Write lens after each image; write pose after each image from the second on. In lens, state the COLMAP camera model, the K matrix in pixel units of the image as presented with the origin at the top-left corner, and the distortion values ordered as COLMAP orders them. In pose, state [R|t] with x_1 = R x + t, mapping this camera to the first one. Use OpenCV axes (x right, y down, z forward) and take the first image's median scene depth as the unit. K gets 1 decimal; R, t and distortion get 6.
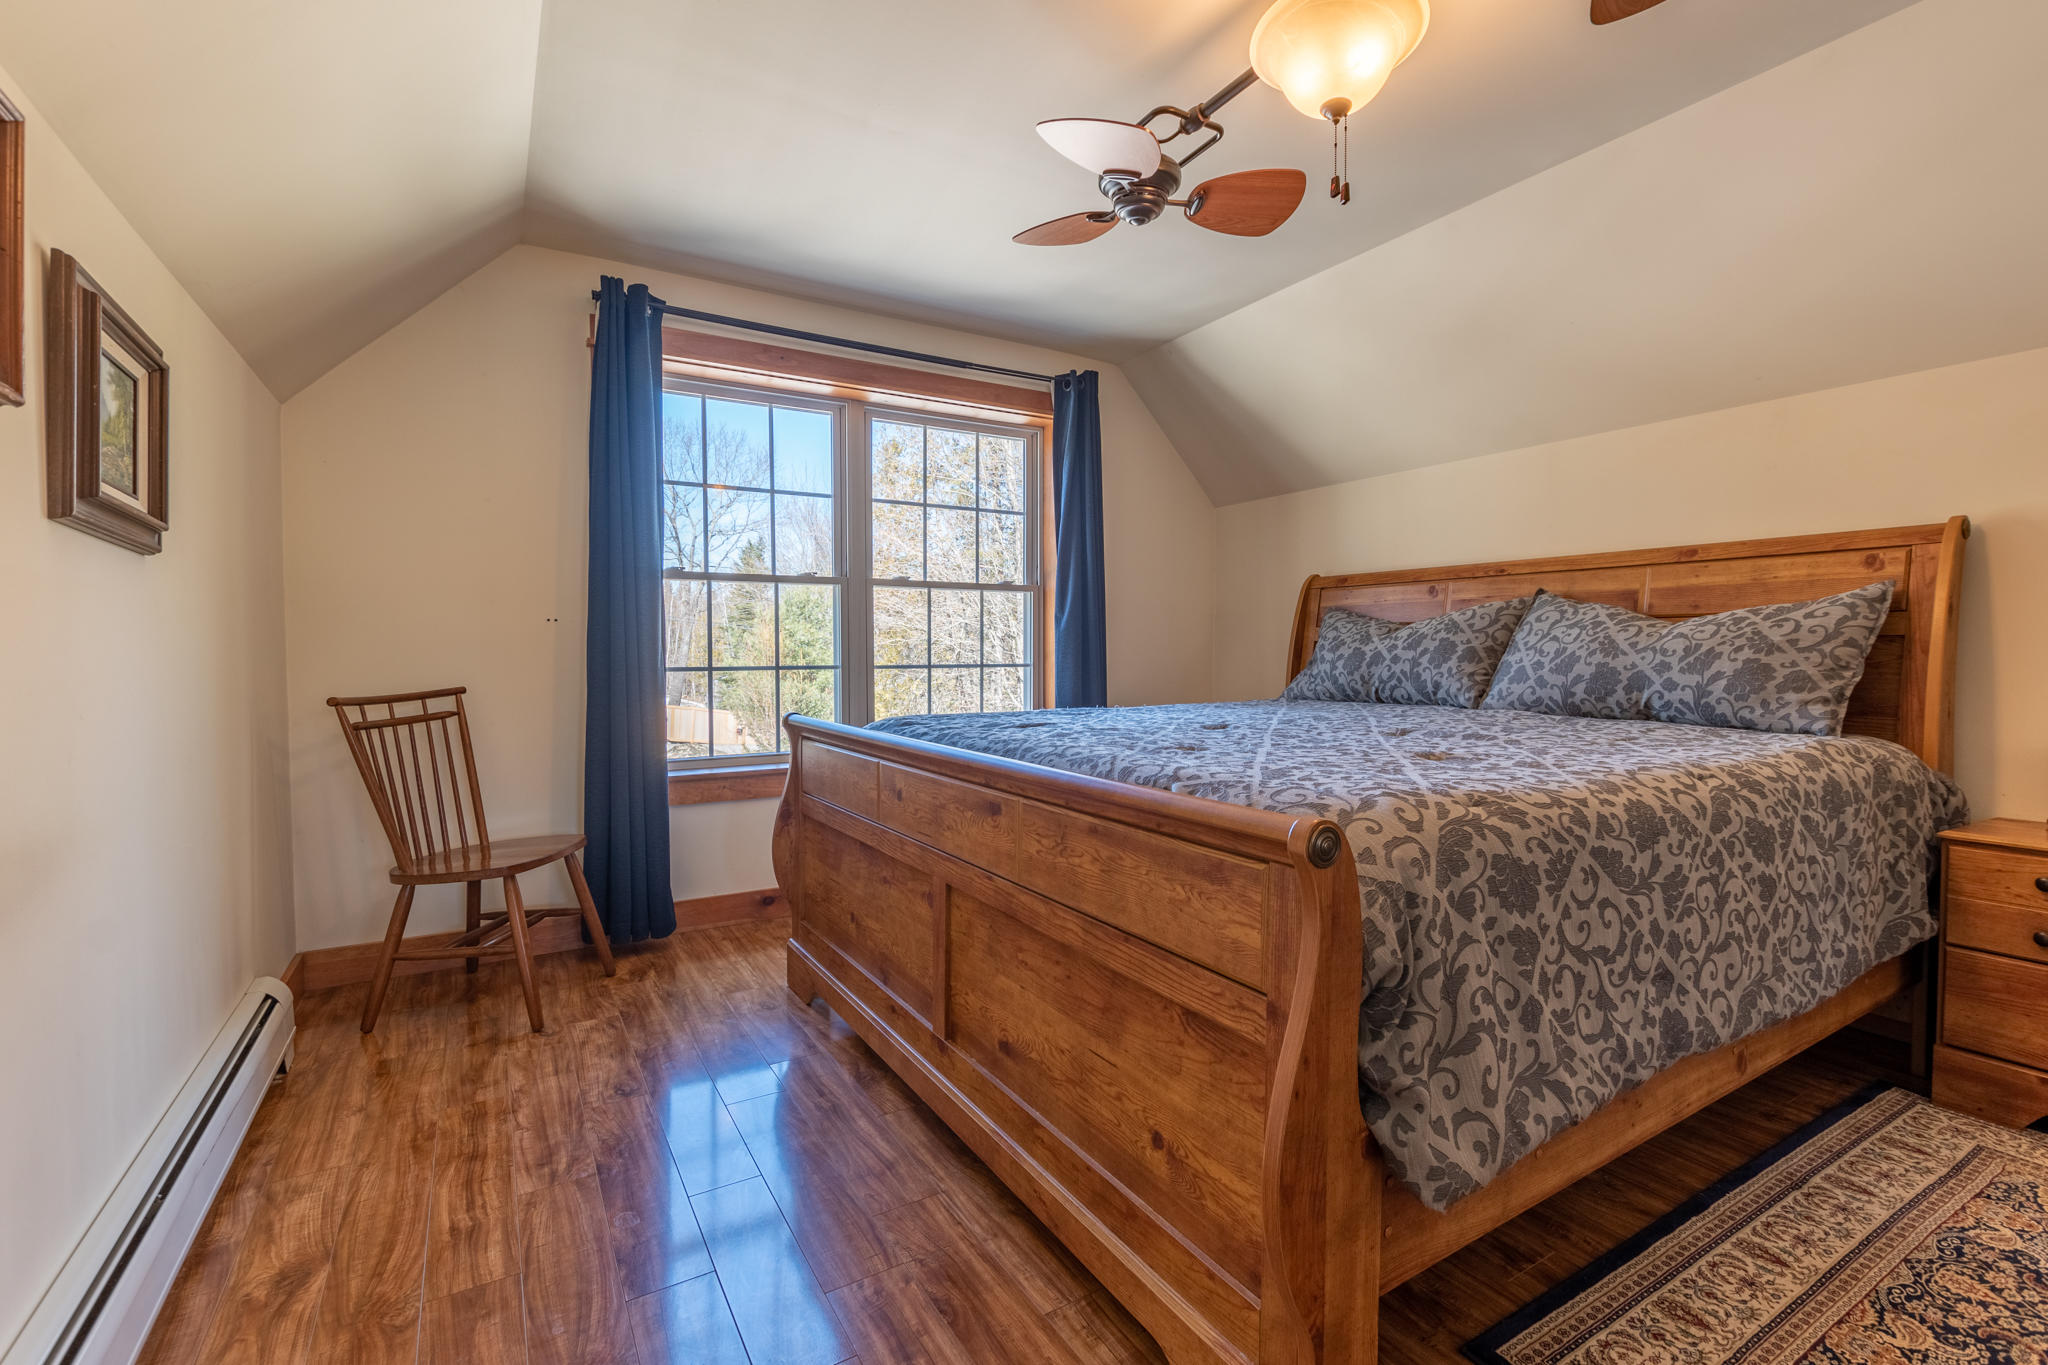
lens RADIAL K [[907.5, 0, 1027.3], [0, 907.5, 666.9], [0, 0, 1]] dist [0.003225, 0.000160]
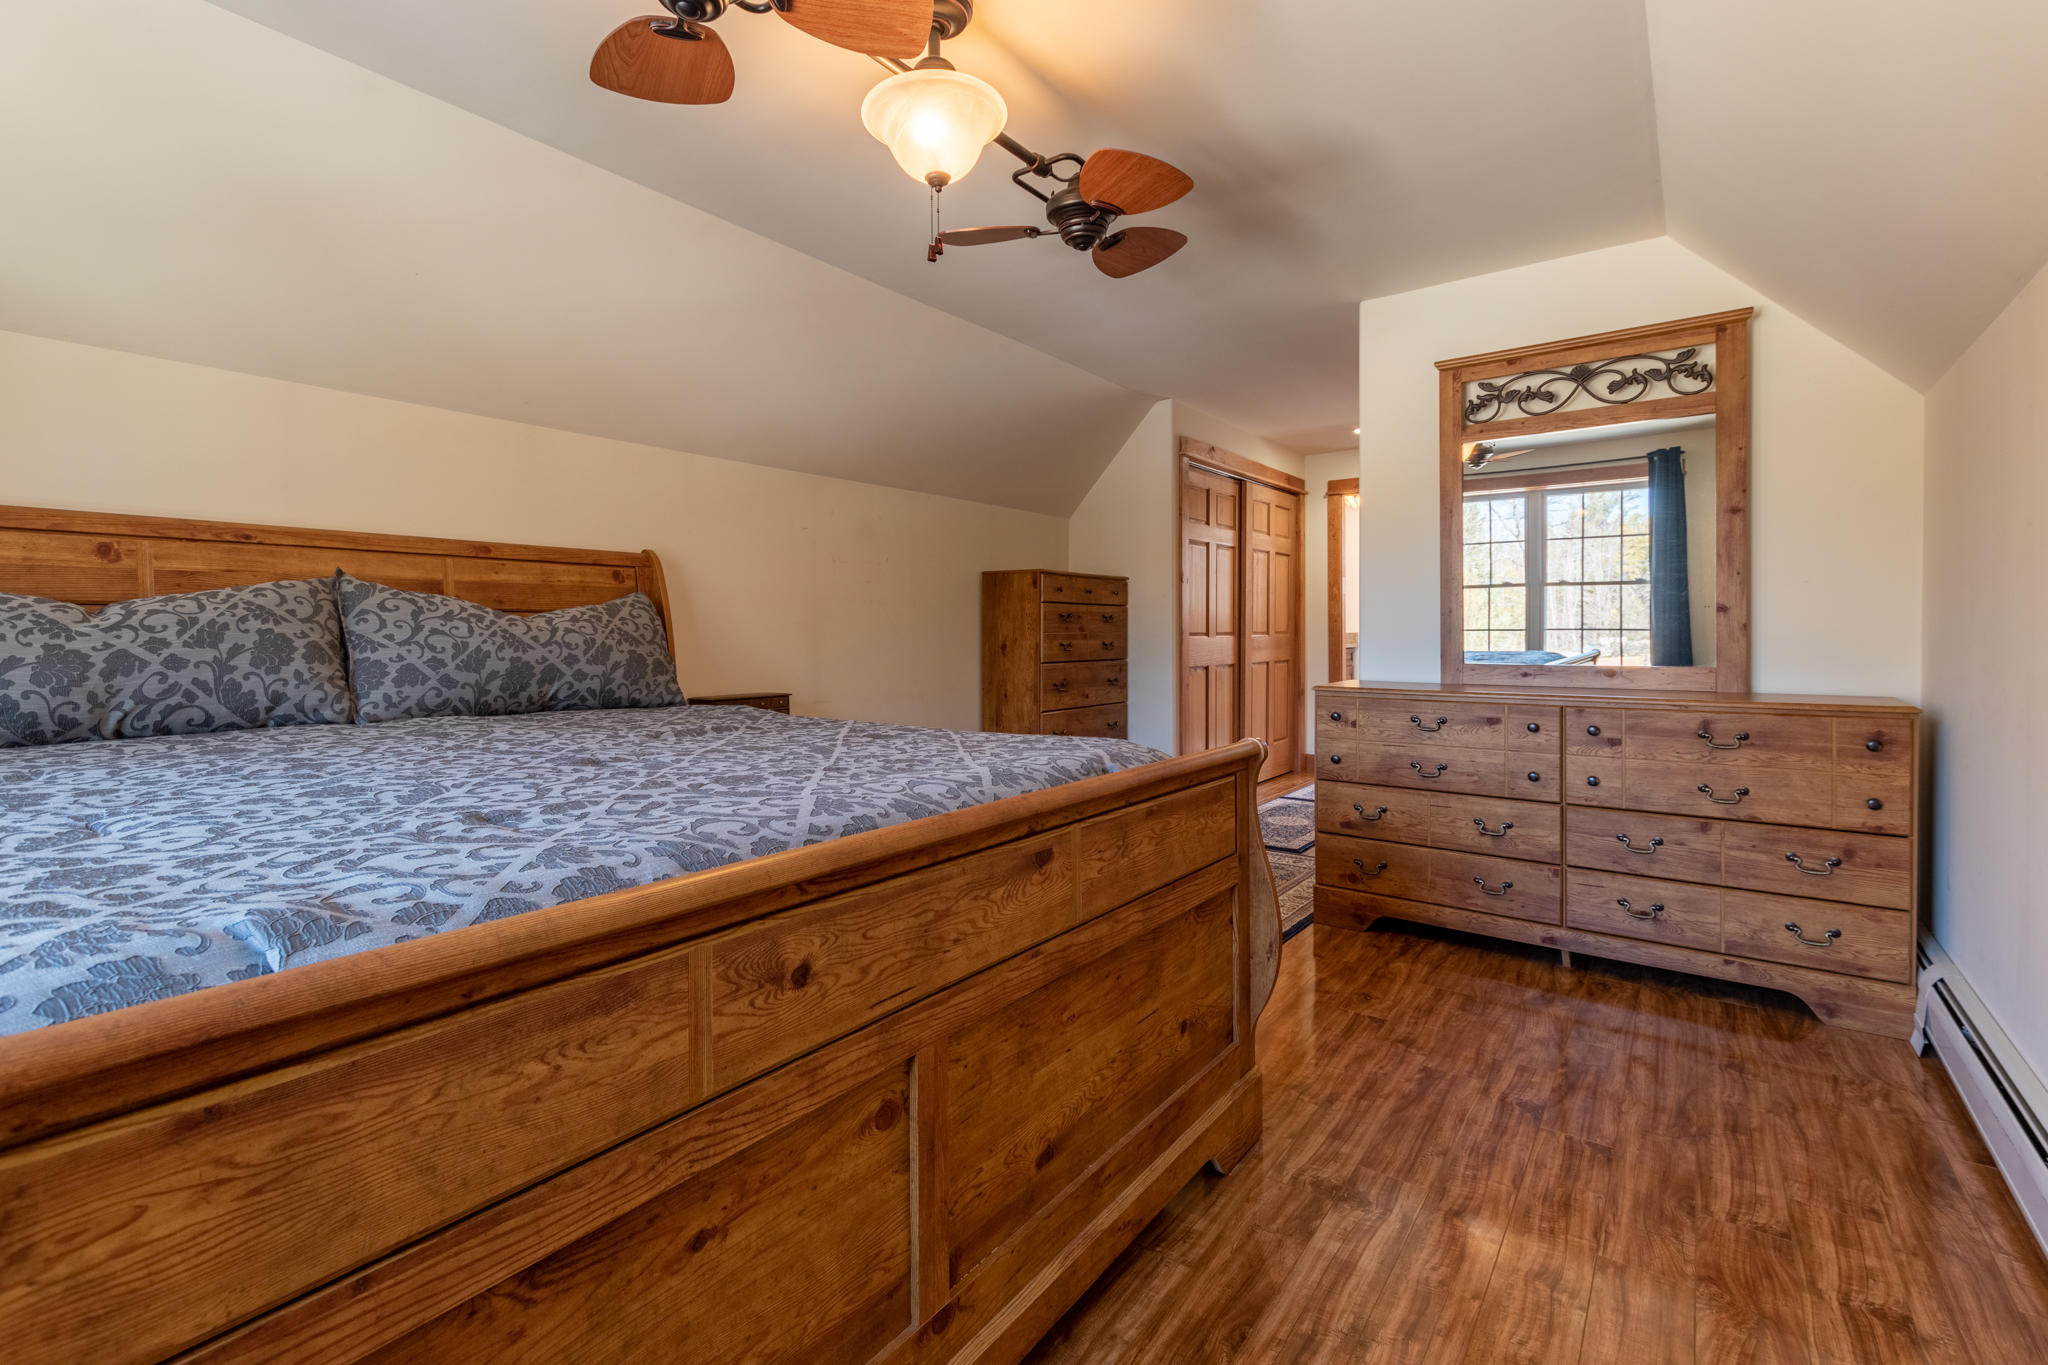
lens RADIAL K [[907.5, 0, 1056.5], [0, 907.5, 634.2], [0, 0, 1]] dist [0.003225, 0.000160]
pose [[-0.400886, 0.000008, 0.916128, -0.506374], [0.018397, 0.999798, 0.008042, -0.027141], [-0.915943, 0.020078, -0.400805, 0.875508]]
